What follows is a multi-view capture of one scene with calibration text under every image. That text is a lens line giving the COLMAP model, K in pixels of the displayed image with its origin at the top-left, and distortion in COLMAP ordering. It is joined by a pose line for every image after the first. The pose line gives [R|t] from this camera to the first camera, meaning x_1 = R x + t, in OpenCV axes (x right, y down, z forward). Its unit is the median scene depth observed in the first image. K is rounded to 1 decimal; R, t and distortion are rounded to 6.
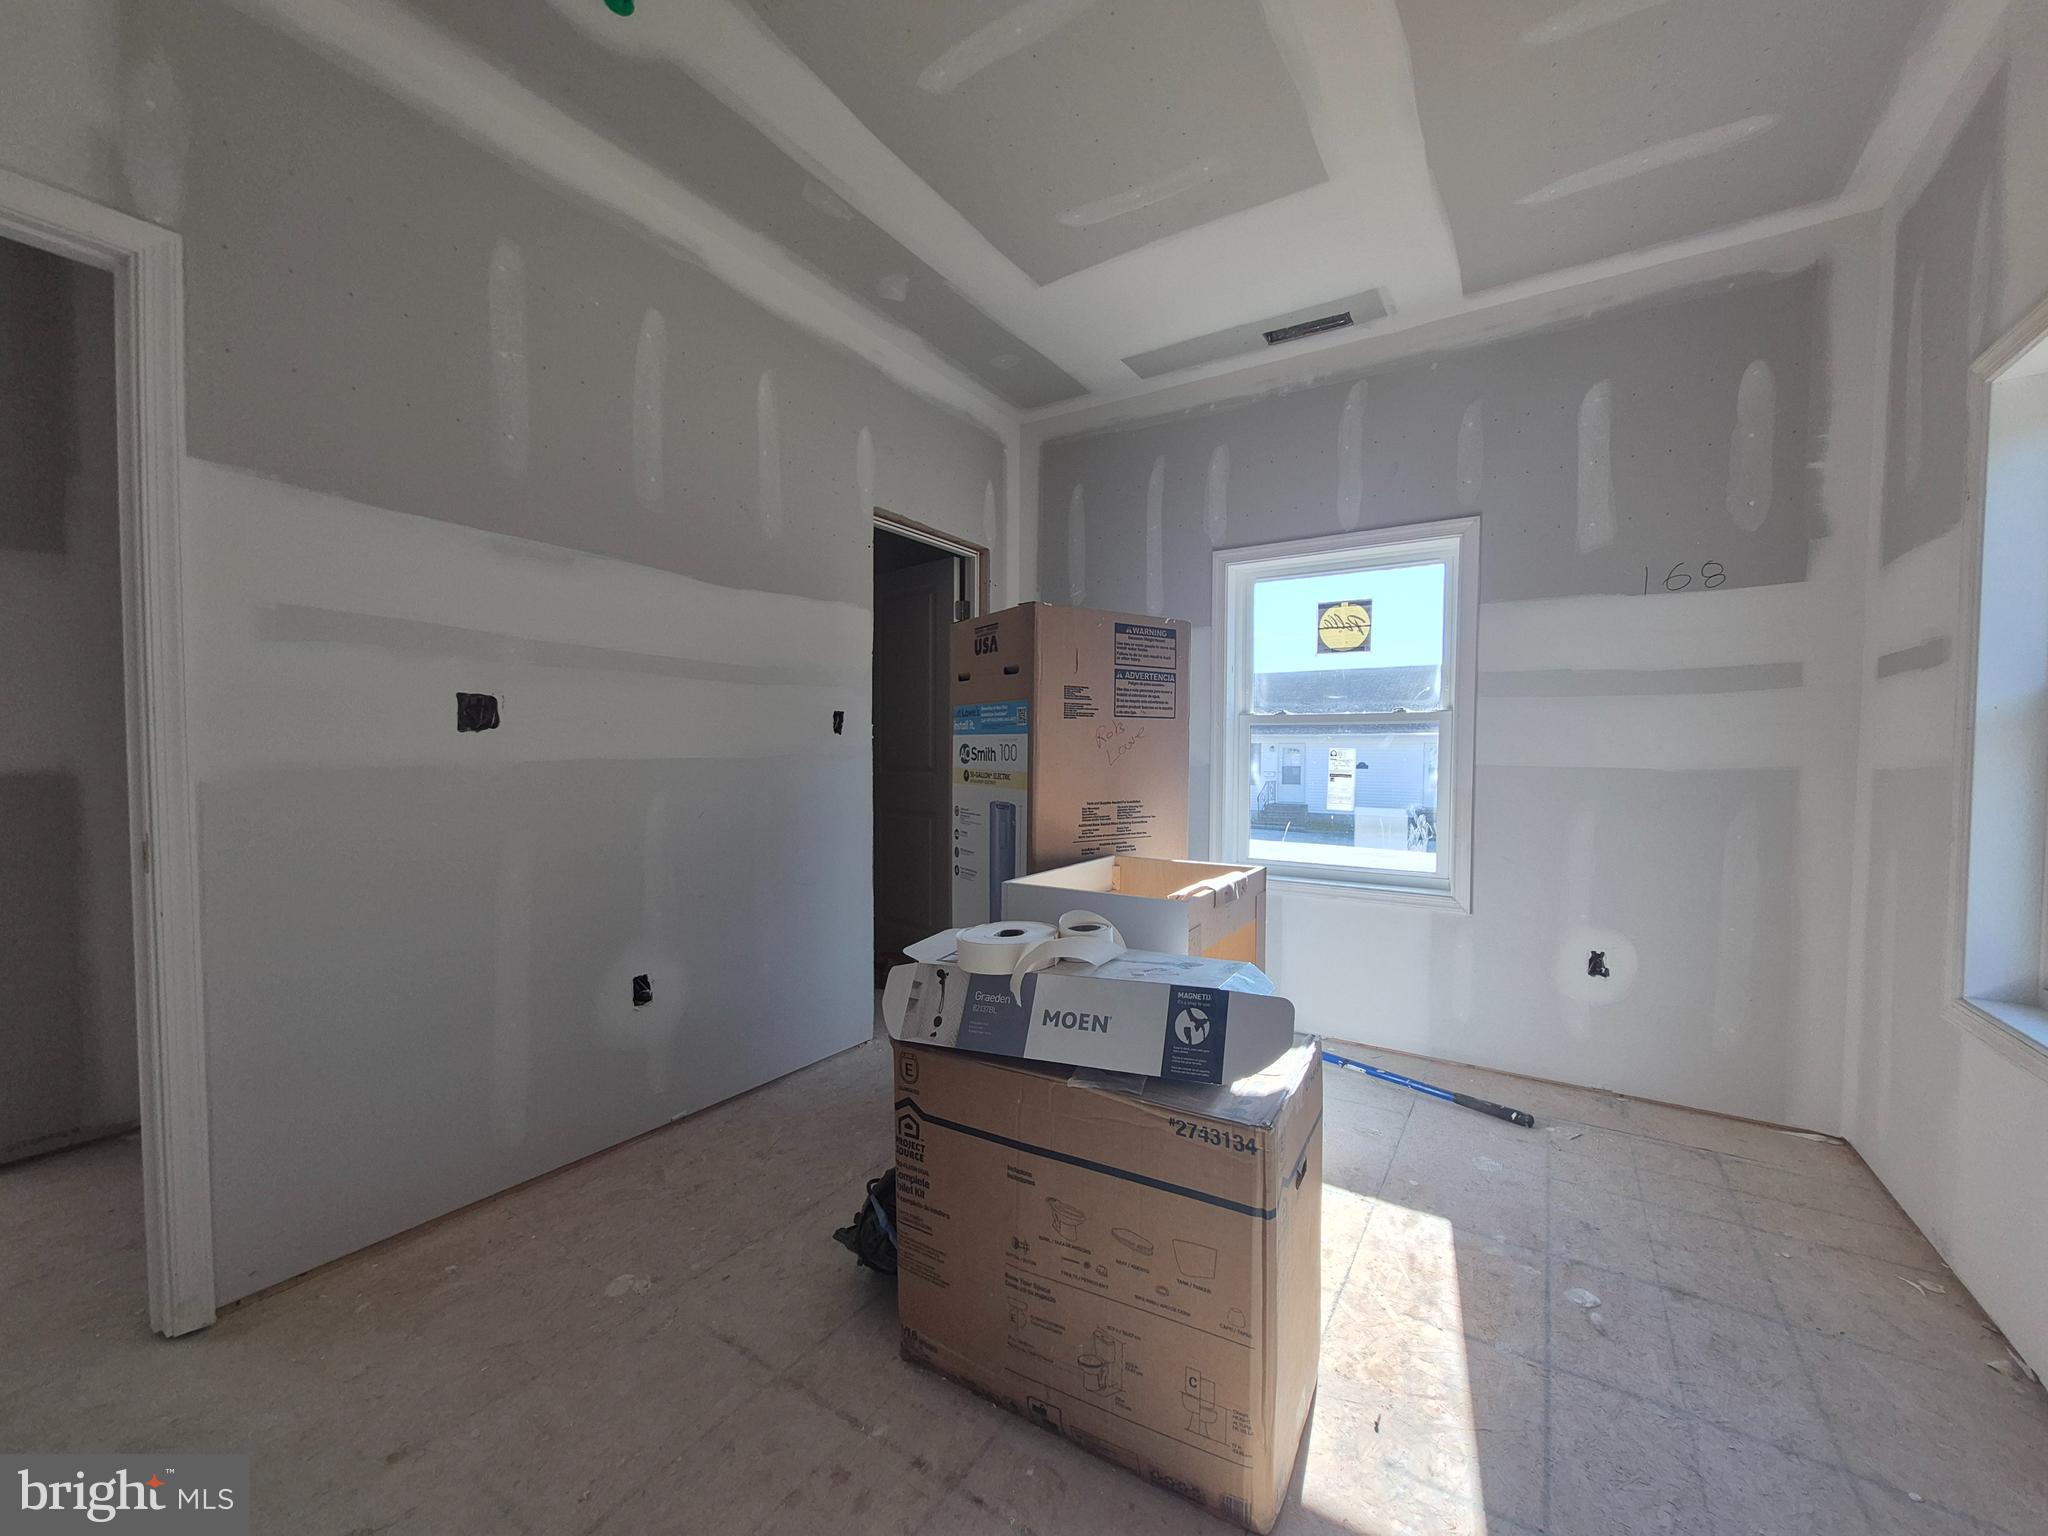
lens RADIAL K [[800.0, 0, 1051.9], [0, 800.0, 775.7], [0, 0, 1]] dist [-0.002739, 0.000093]
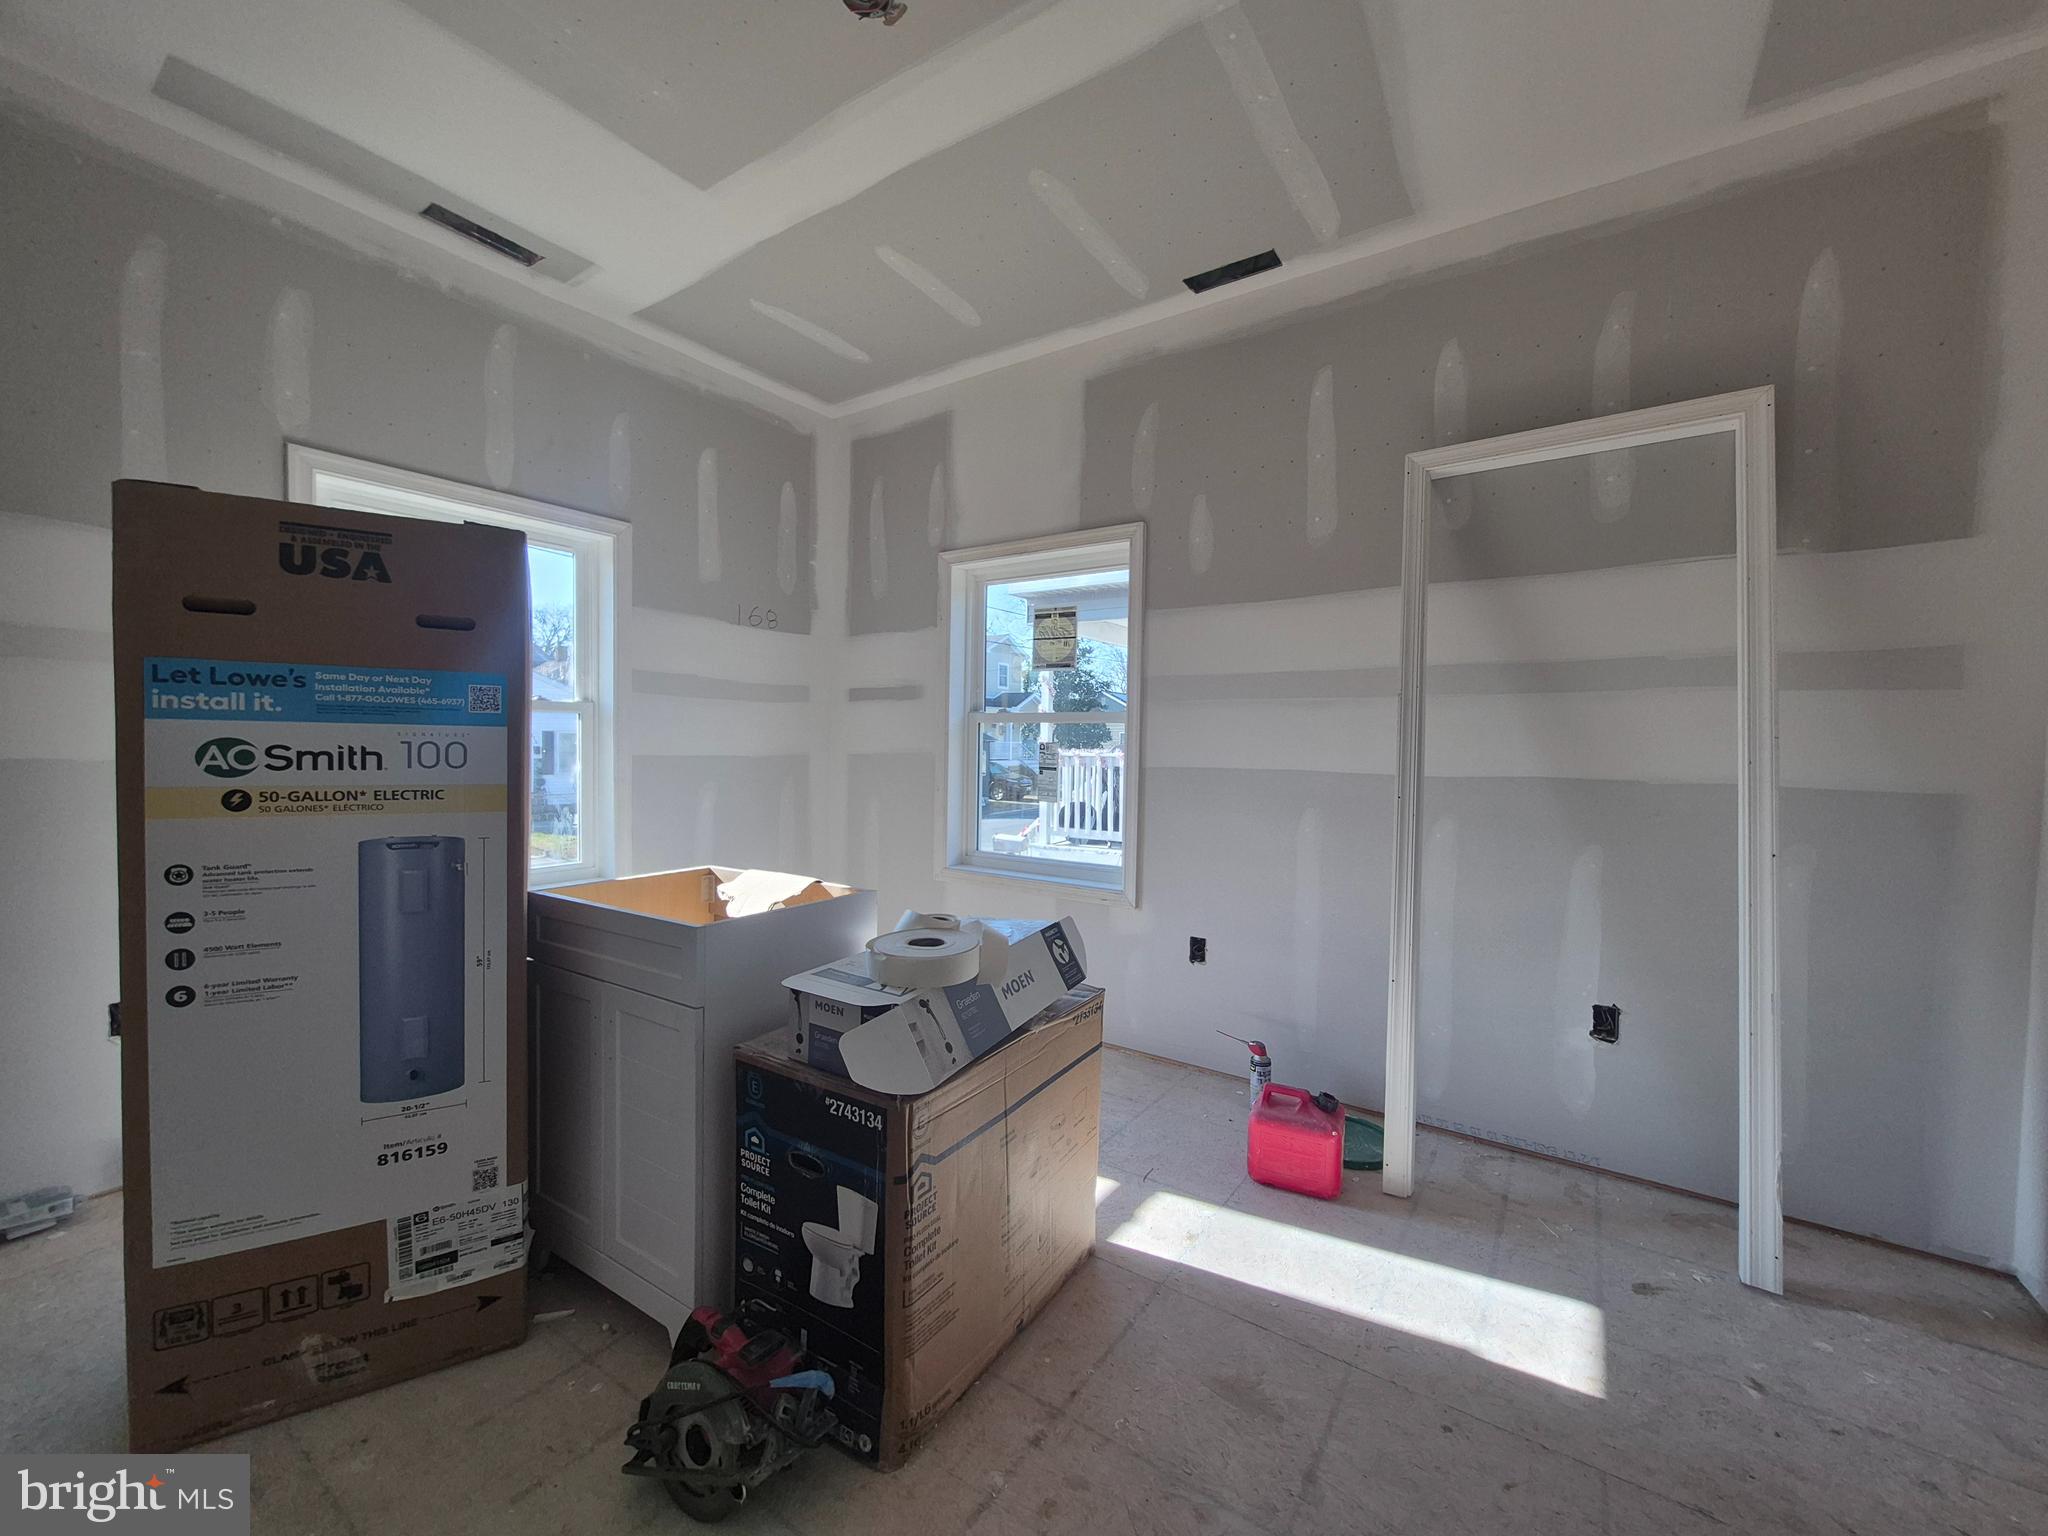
lens RADIAL K [[800.0, 0, 1029.3], [0, 800.0, 764.8], [0, 0, 1]] dist [-0.002739, 0.000093]
pose [[0.047854, -0.034461, 0.998260, -0.608268], [0.016509, 0.999295, 0.033706, -0.032749], [-0.998718, 0.014867, 0.048389, 0.484524]]
